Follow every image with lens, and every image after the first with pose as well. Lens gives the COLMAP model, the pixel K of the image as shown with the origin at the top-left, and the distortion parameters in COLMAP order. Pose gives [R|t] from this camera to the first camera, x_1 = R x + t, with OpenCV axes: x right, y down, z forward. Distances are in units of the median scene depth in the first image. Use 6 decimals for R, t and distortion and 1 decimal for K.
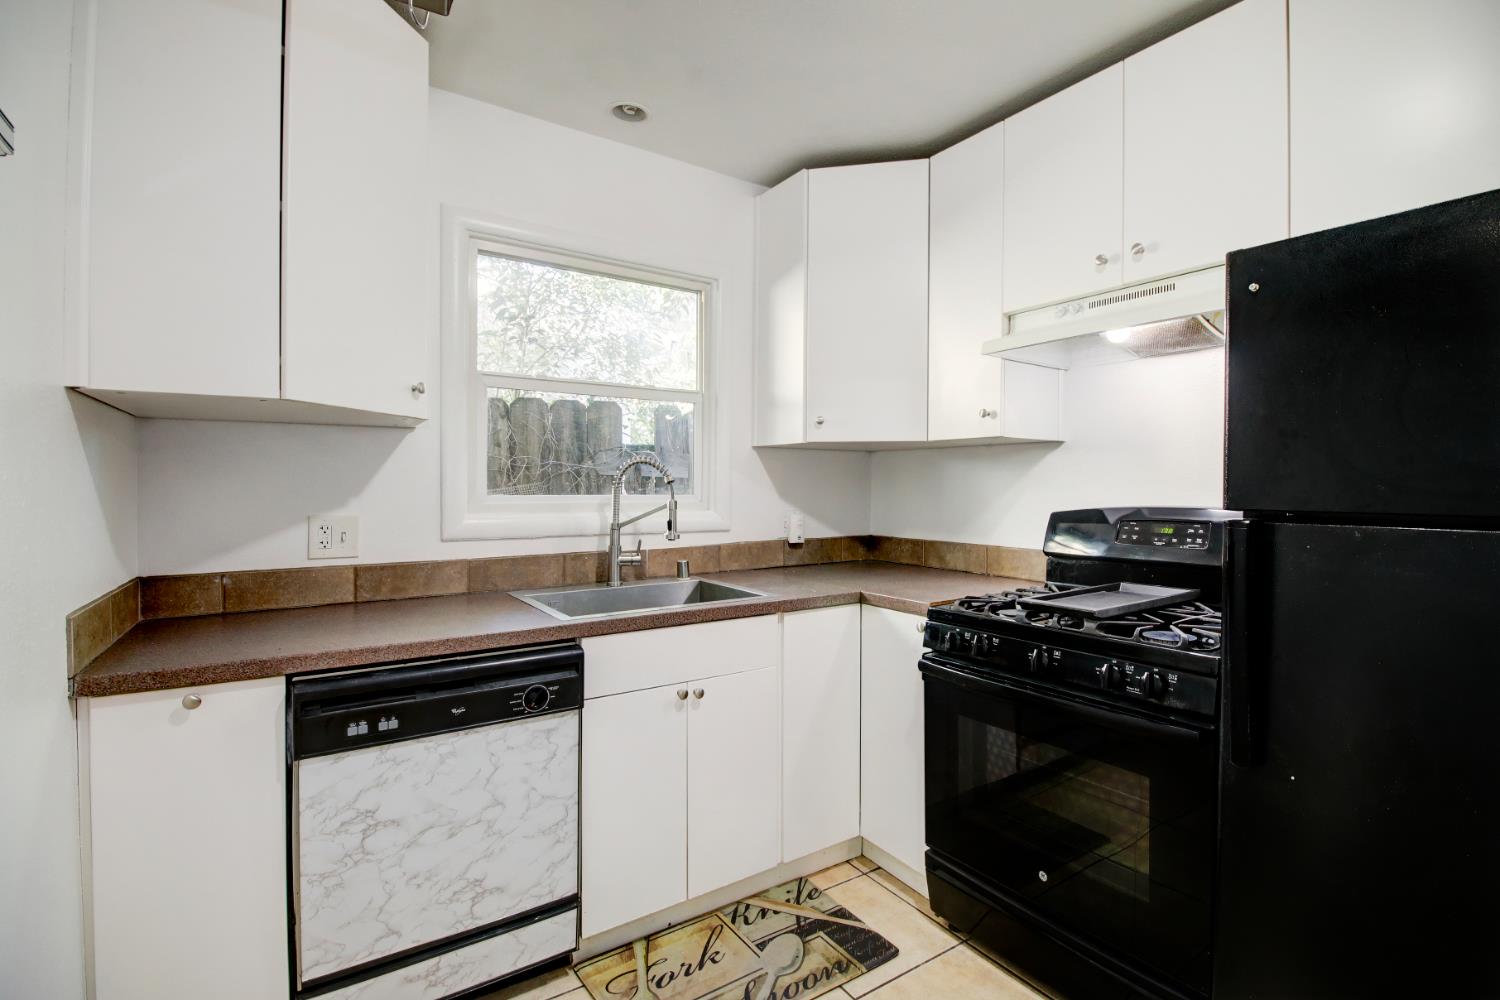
lens RADIAL K [[694.9, 0, 758.6], [0, 694.9, 488.9], [0, 0, 1]] dist [0.003012, -0.015898]
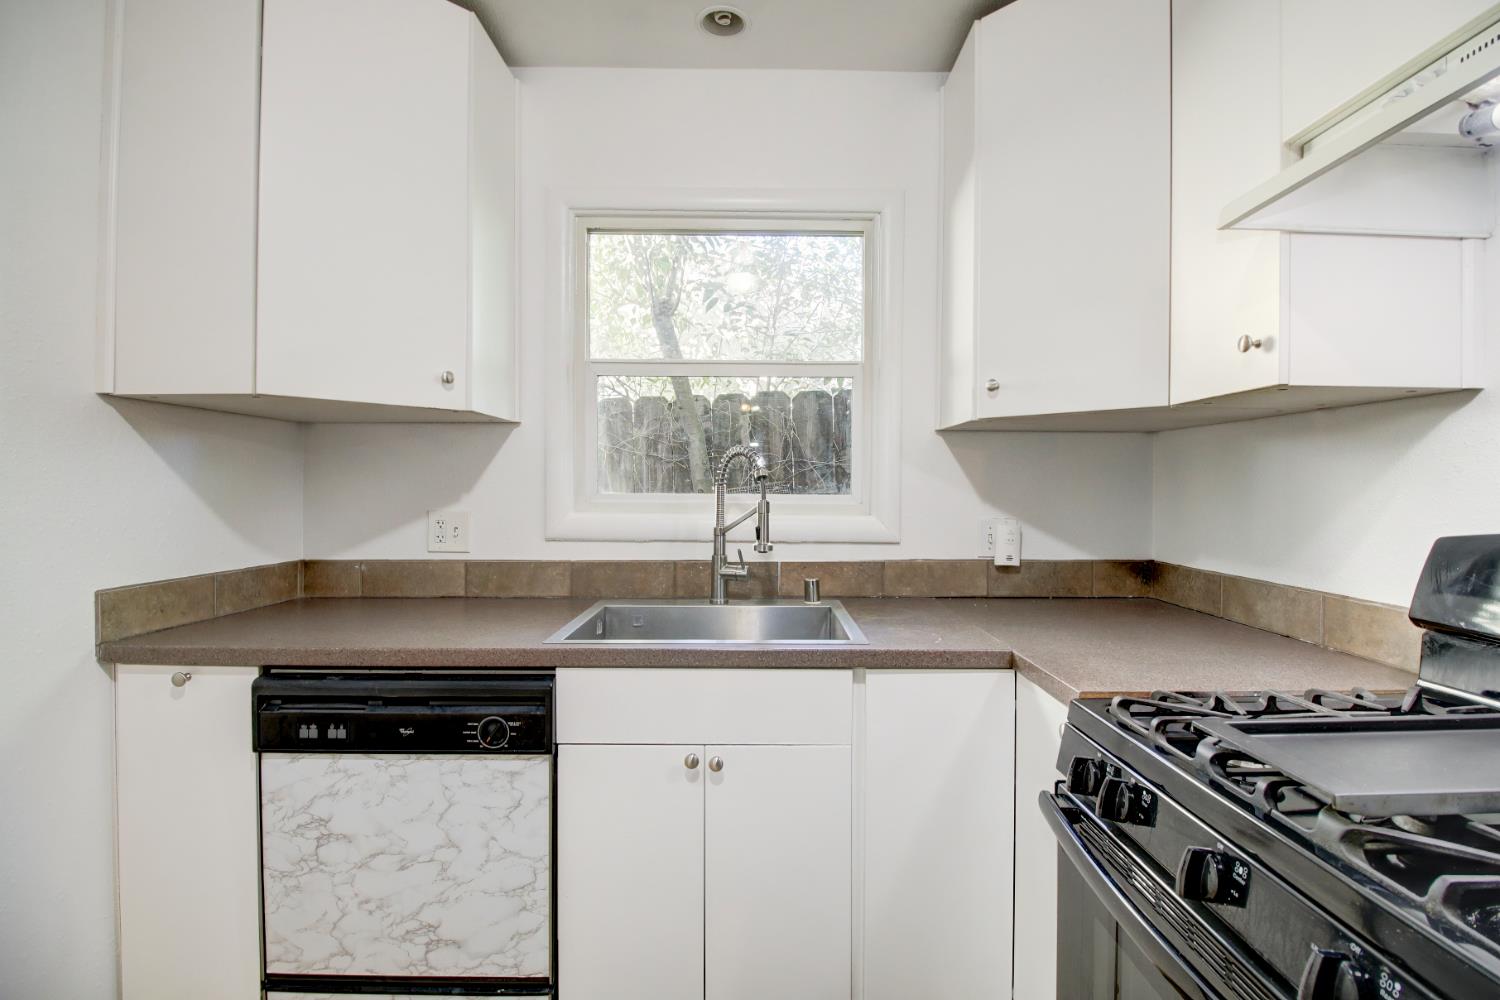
lens RADIAL K [[694.9, 0, 758.6], [0, 694.9, 488.9], [0, 0, 1]] dist [0.003012, -0.015898]
pose [[0.828901, 0.004259, -0.559380, 0.346684], [-0.005733, 0.999983, -0.000881, 0.003981], [0.559367, 0.003937, 0.828911, 0.399692]]
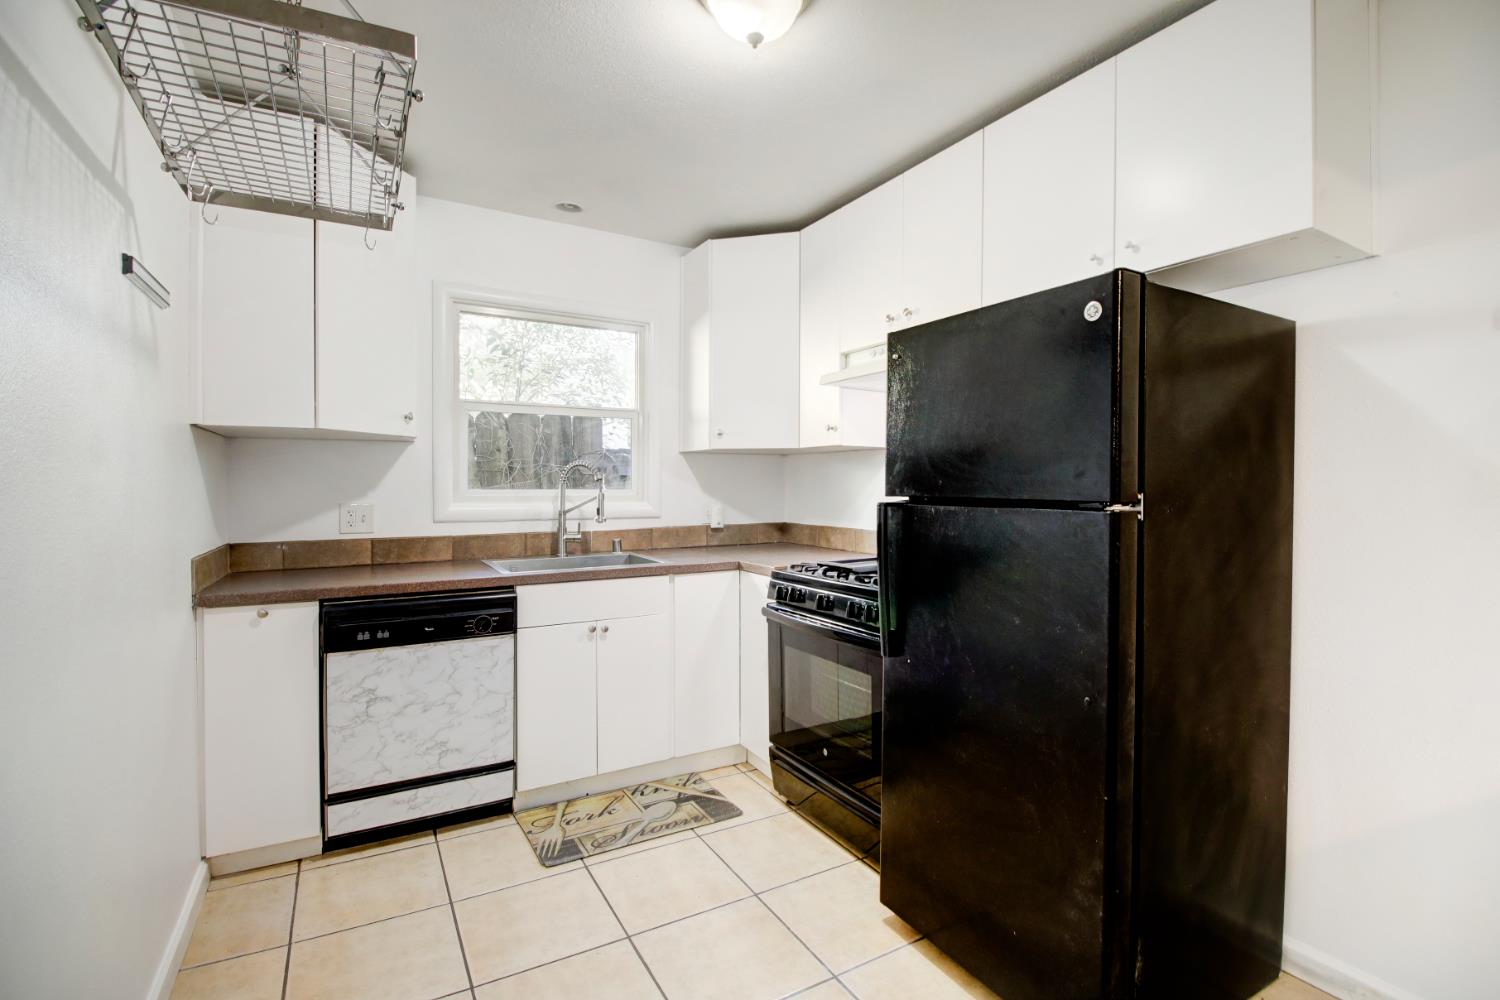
lens RADIAL K [[694.9, 0, 758.6], [0, 694.9, 488.9], [0, 0, 1]] dist [0.003012, -0.015898]
pose [[0.998015, -0.001481, -0.062960, 0.304630], [0.001646, 0.999995, 0.002582, 0.005753], [0.062956, -0.002680, 0.998013, -0.377289]]
